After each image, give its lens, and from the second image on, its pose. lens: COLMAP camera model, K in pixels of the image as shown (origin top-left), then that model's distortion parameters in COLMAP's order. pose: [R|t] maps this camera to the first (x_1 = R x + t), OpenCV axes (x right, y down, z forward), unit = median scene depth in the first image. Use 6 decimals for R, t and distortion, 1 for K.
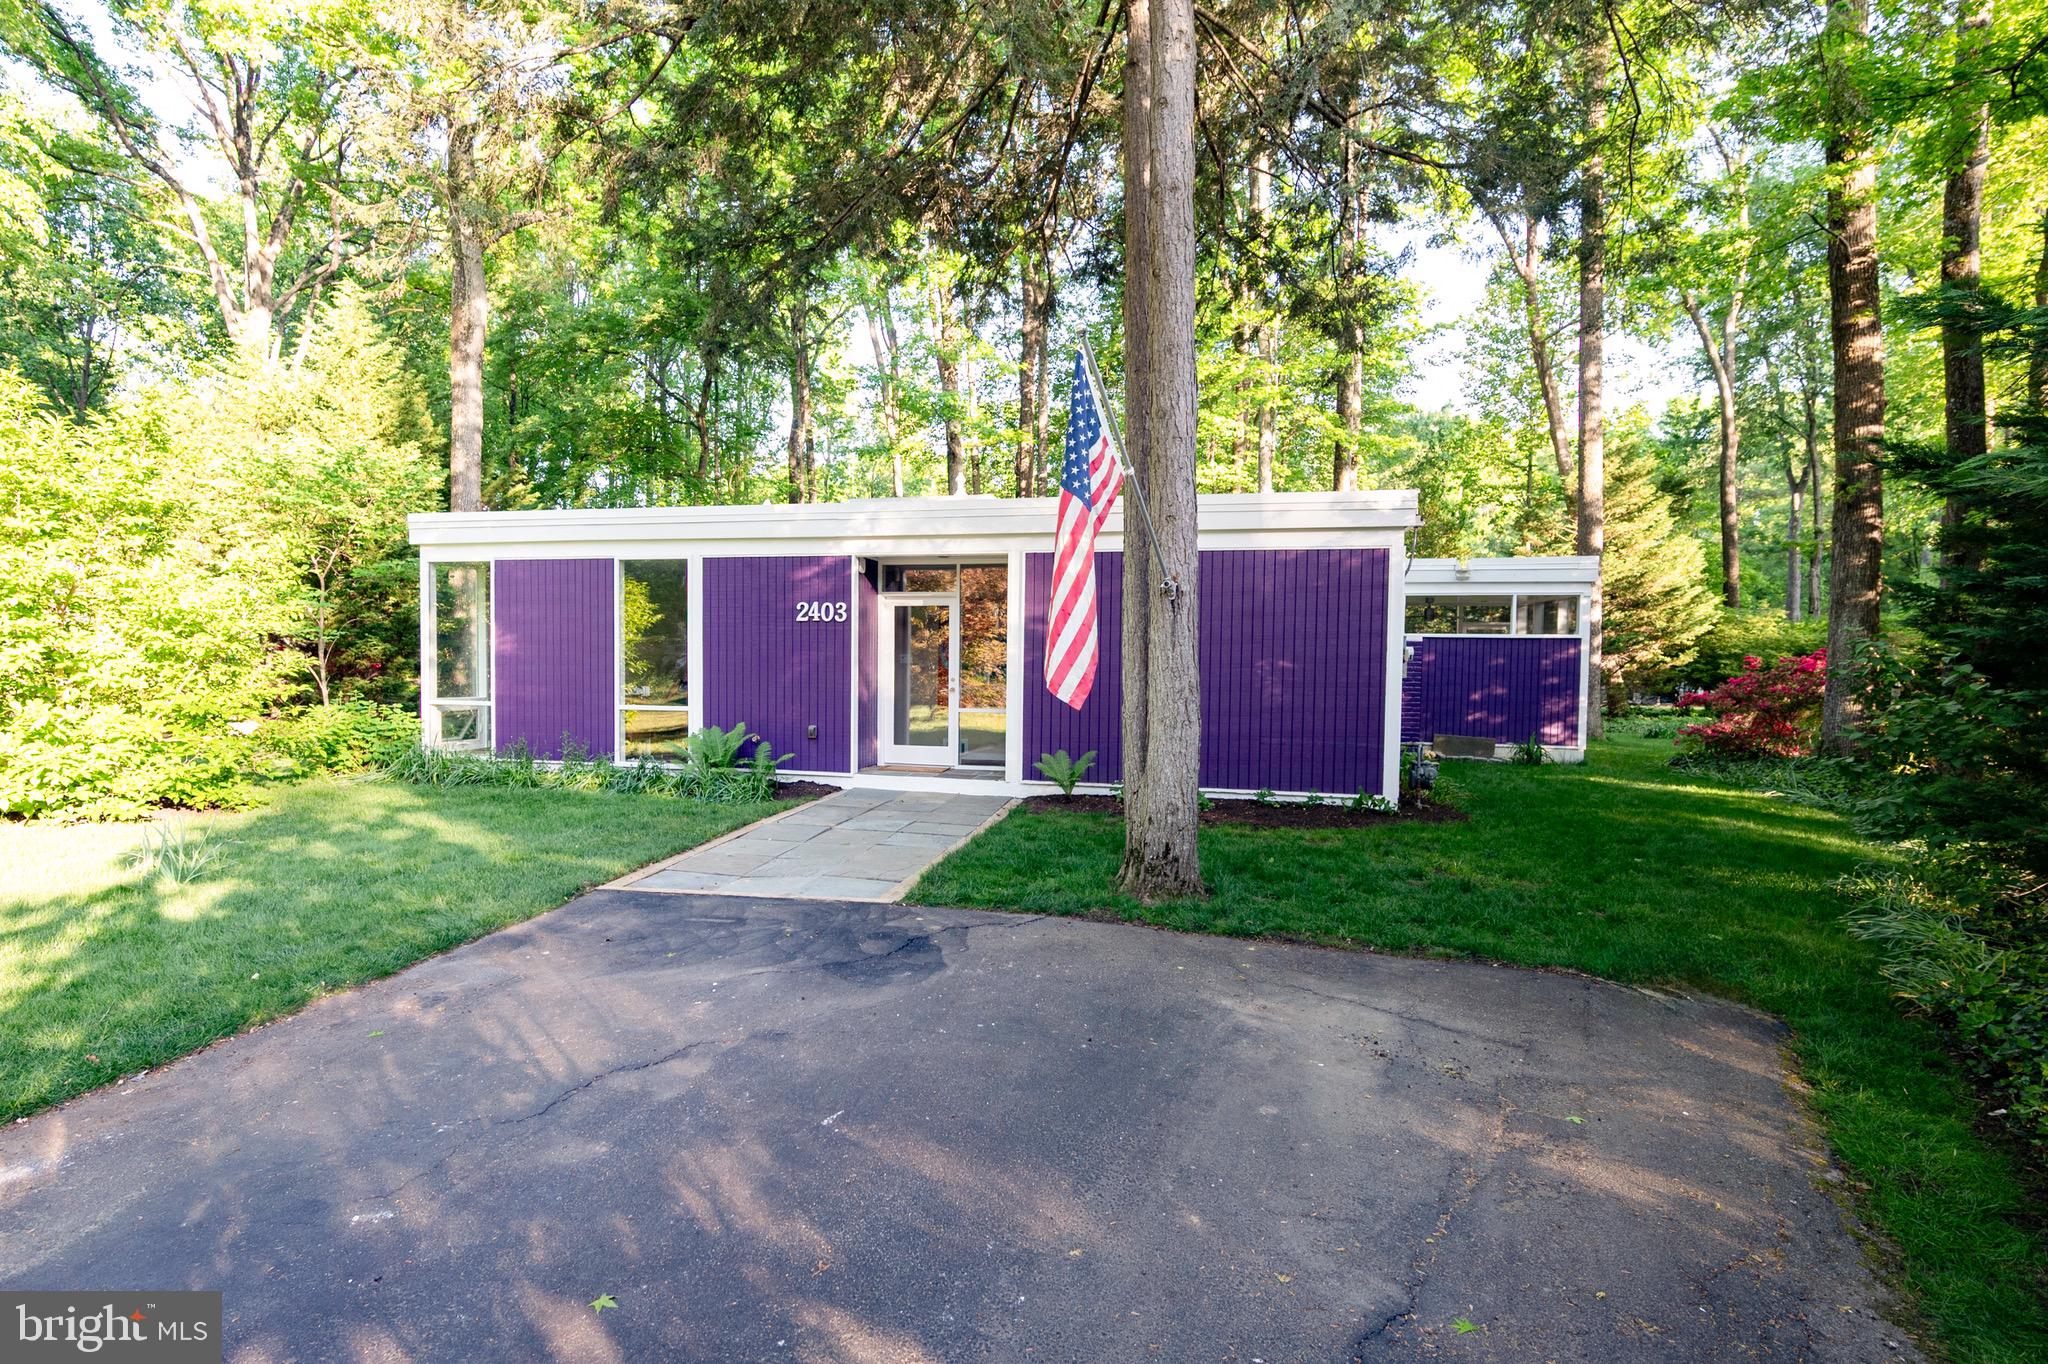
lens RADIAL K [[918.1, 0, 1024.0], [0, 918.1, 682.0], [0, 0, 1]] dist [-0.000542, -0.000266]
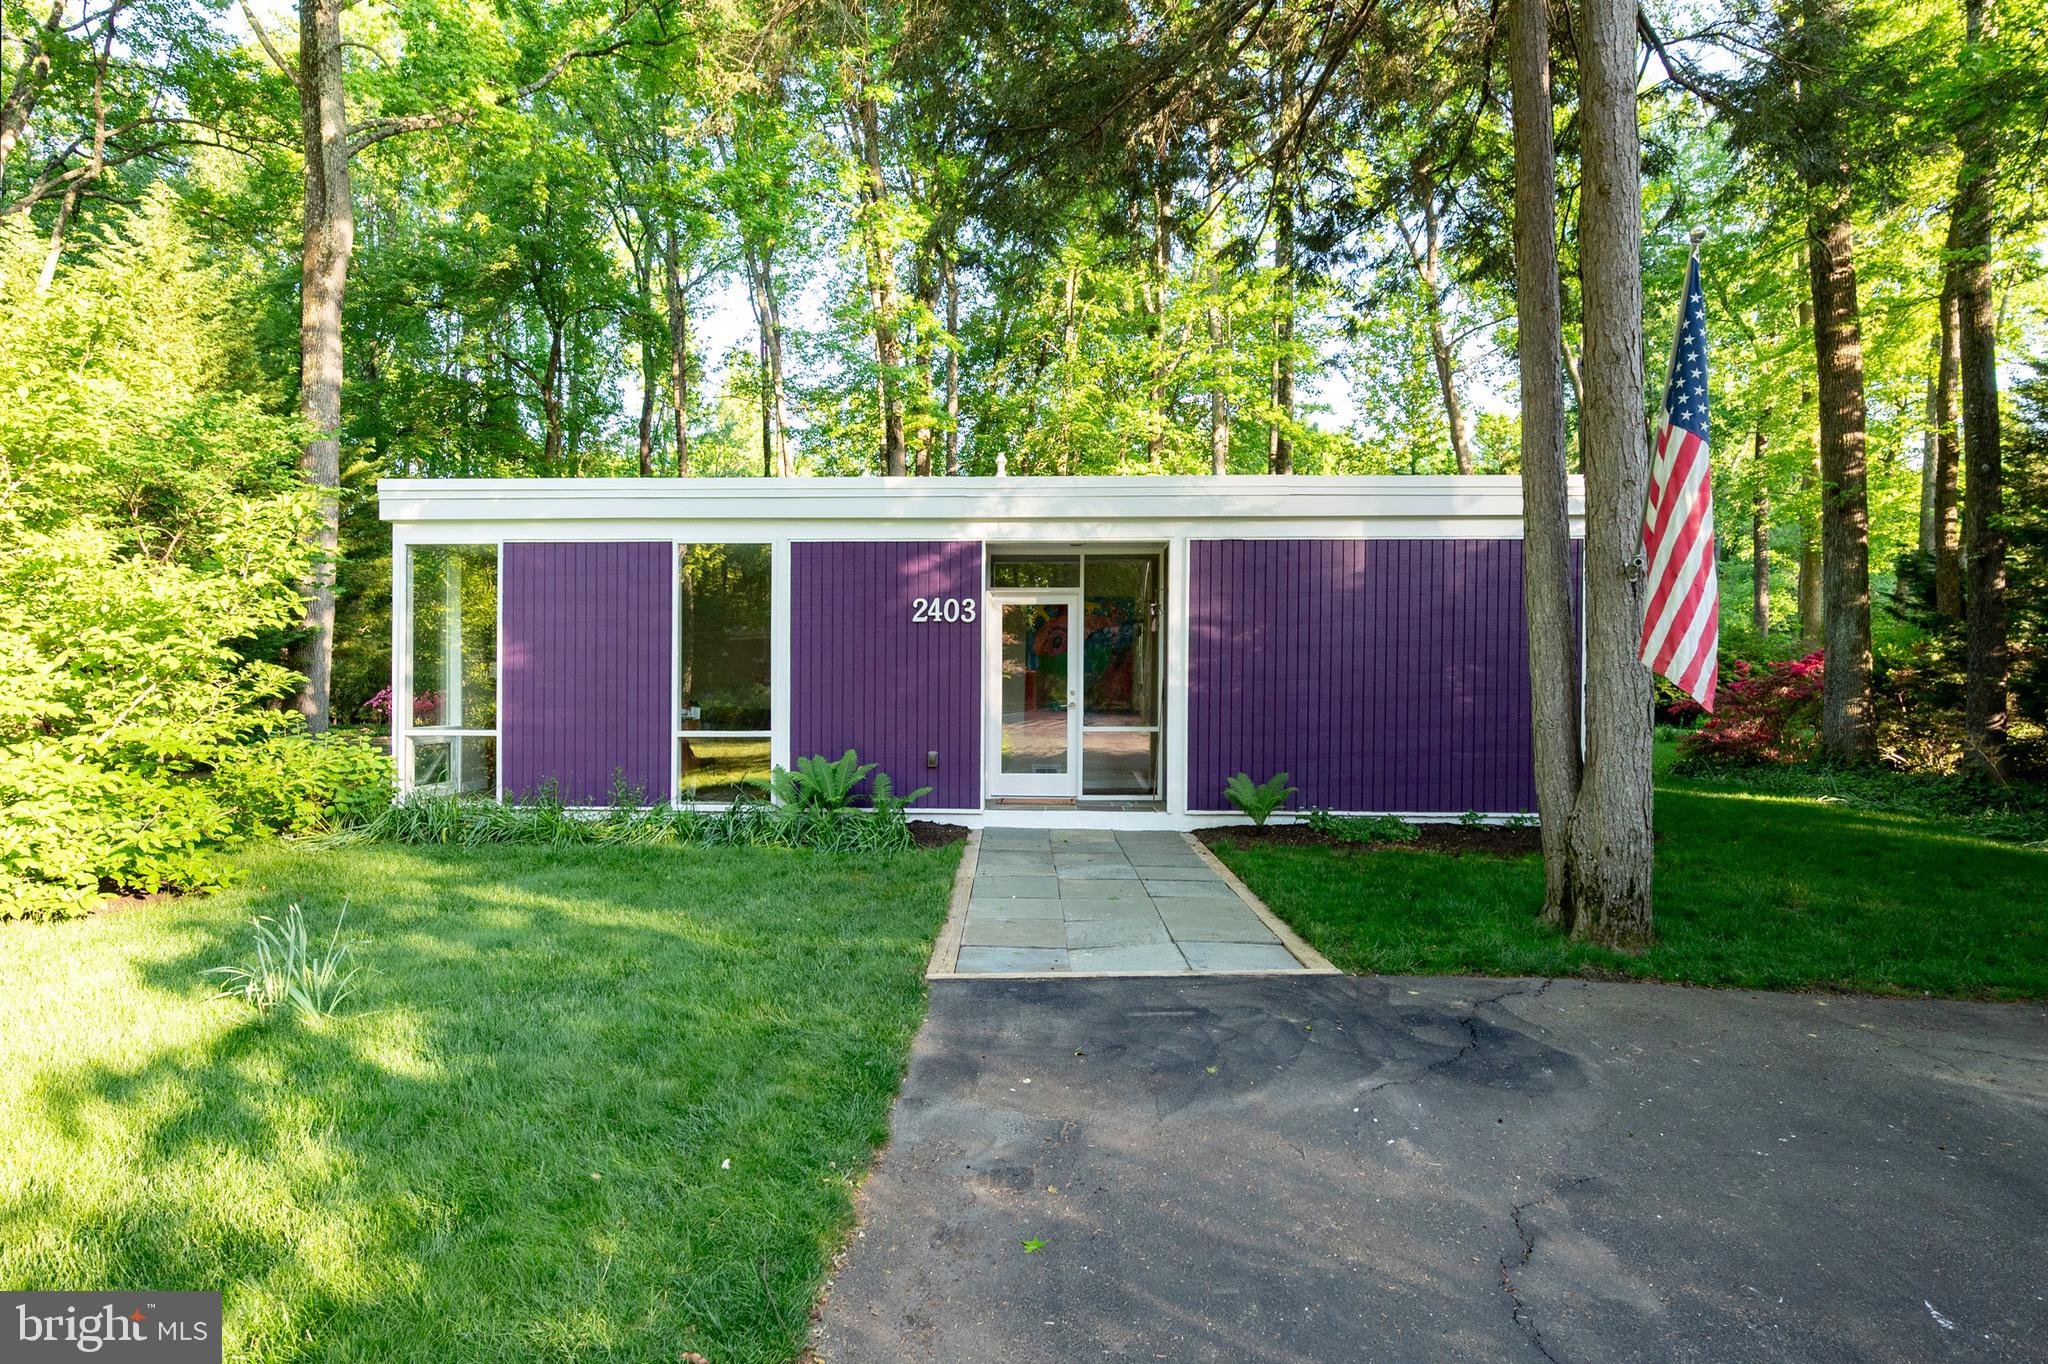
lens RADIAL K [[1003.0, 0, 1024.0], [0, 1003.0, 682.0], [0, 0, 1]] dist [0.000618, -0.000381]
pose [[0.985160, -0.013139, 0.171135, -0.320616], [0.016706, 0.999672, -0.019417, 0.005195], [-0.170824, 0.021987, 0.985056, 0.125193]]
